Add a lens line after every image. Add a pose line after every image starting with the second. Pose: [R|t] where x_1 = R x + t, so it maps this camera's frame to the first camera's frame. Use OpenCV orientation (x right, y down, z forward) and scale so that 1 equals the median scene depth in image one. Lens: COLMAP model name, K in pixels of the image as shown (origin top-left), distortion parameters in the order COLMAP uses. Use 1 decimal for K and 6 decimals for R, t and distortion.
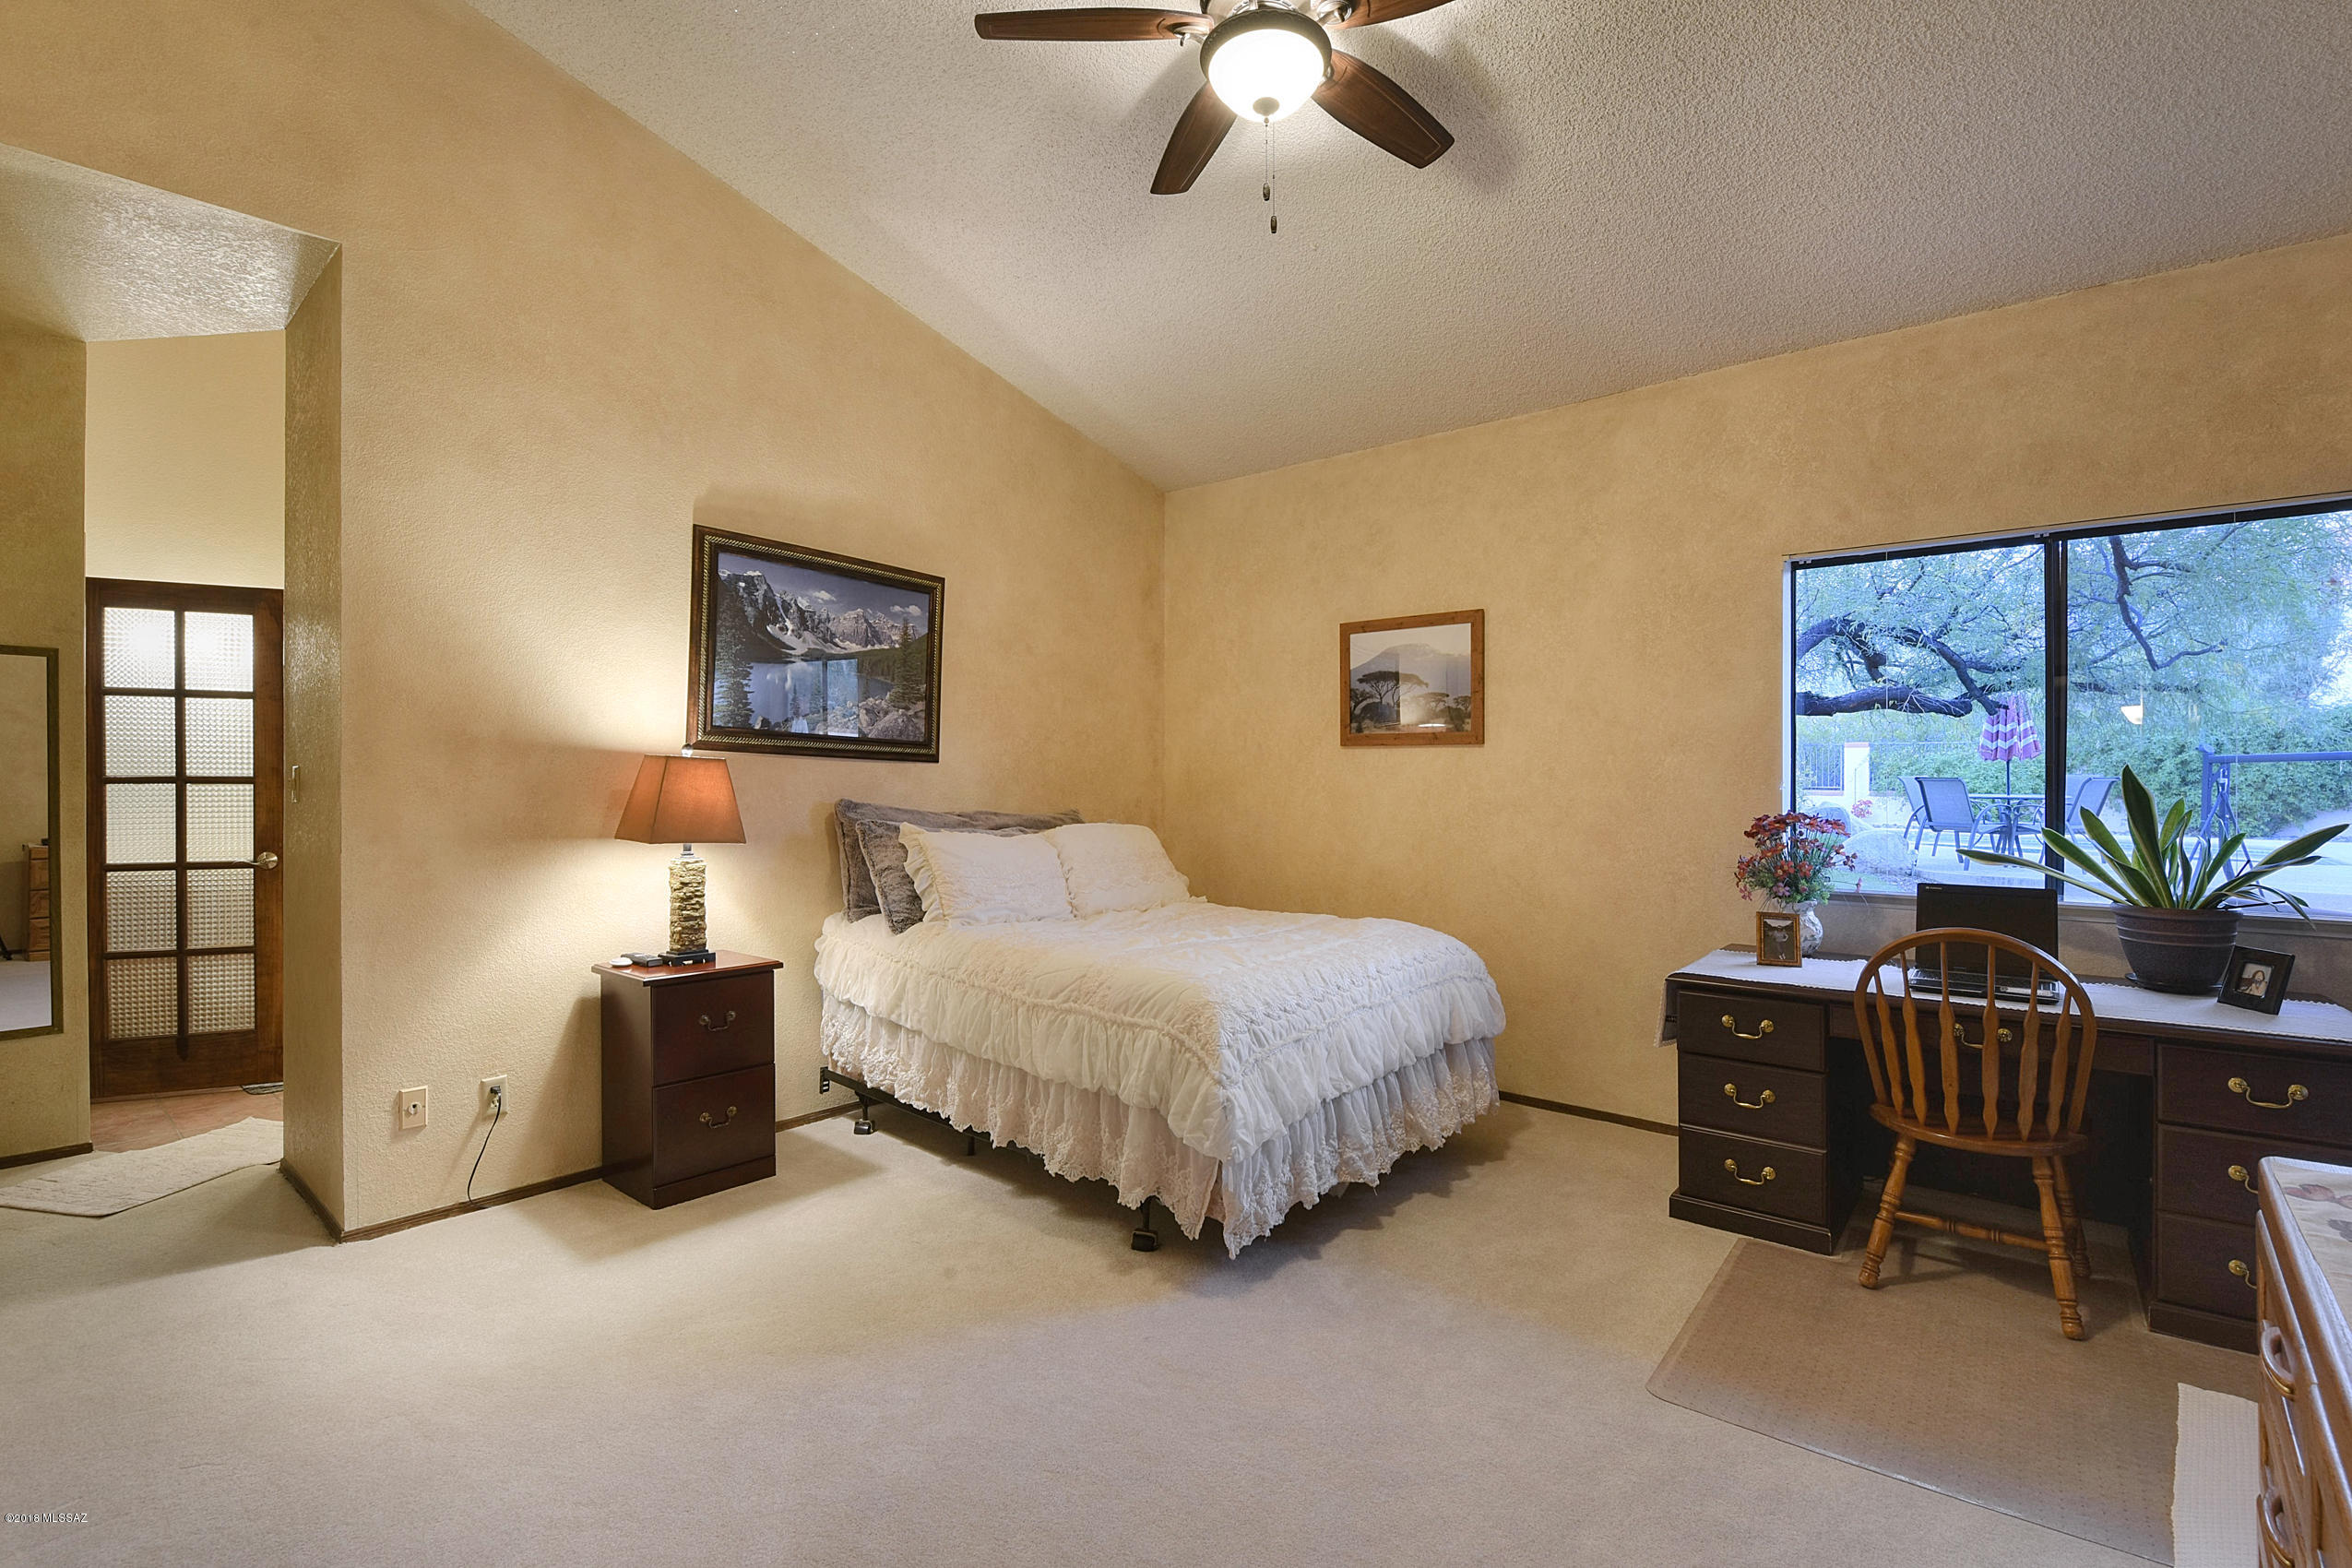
lens RADIAL K [[1035.4, 0, 1193.9], [0, 1035.4, 792.3], [0, 0, 1]] dist [0.000144, -0.009654]
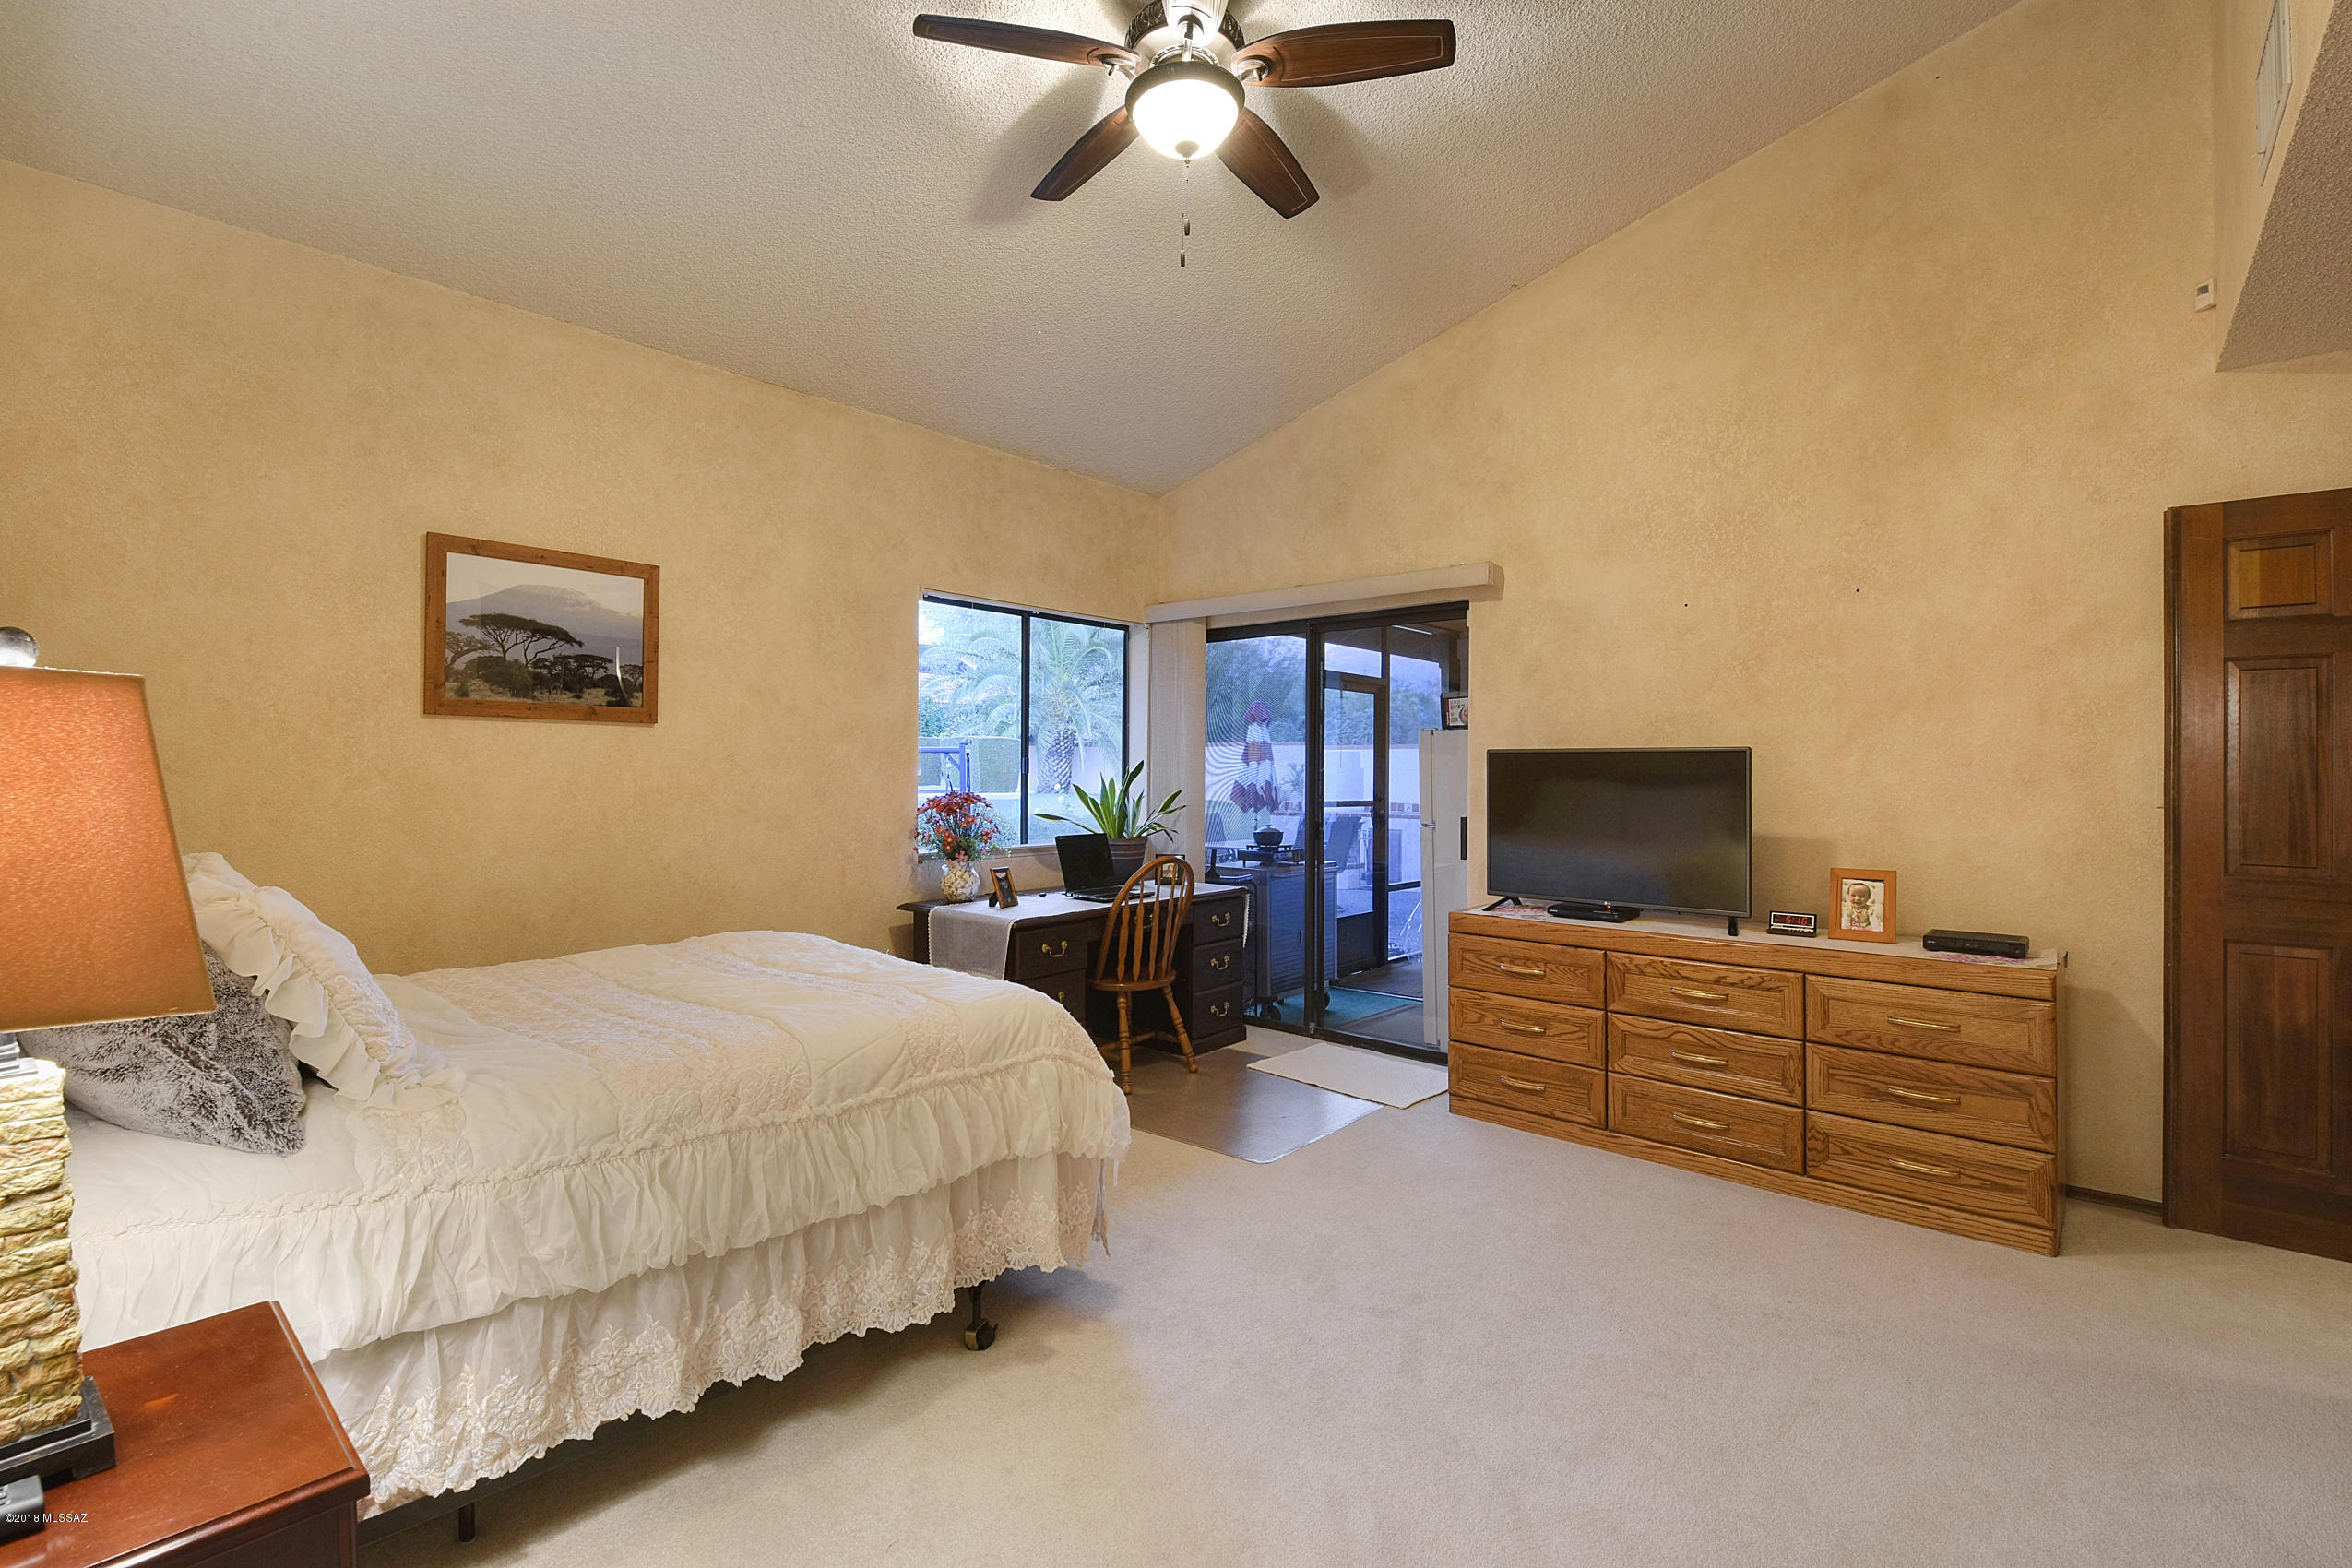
lens RADIAL K [[1043.8, 0, 1161.3], [0, 1043.8, 777.6], [0, 0, 1]] dist [-0.001438, -0.009114]
pose [[0.047268, -0.009725, 0.998835, -0.655431], [0.005249, 0.999941, 0.009487, -0.008899], [-0.998868, 0.004794, 0.047317, 0.626744]]
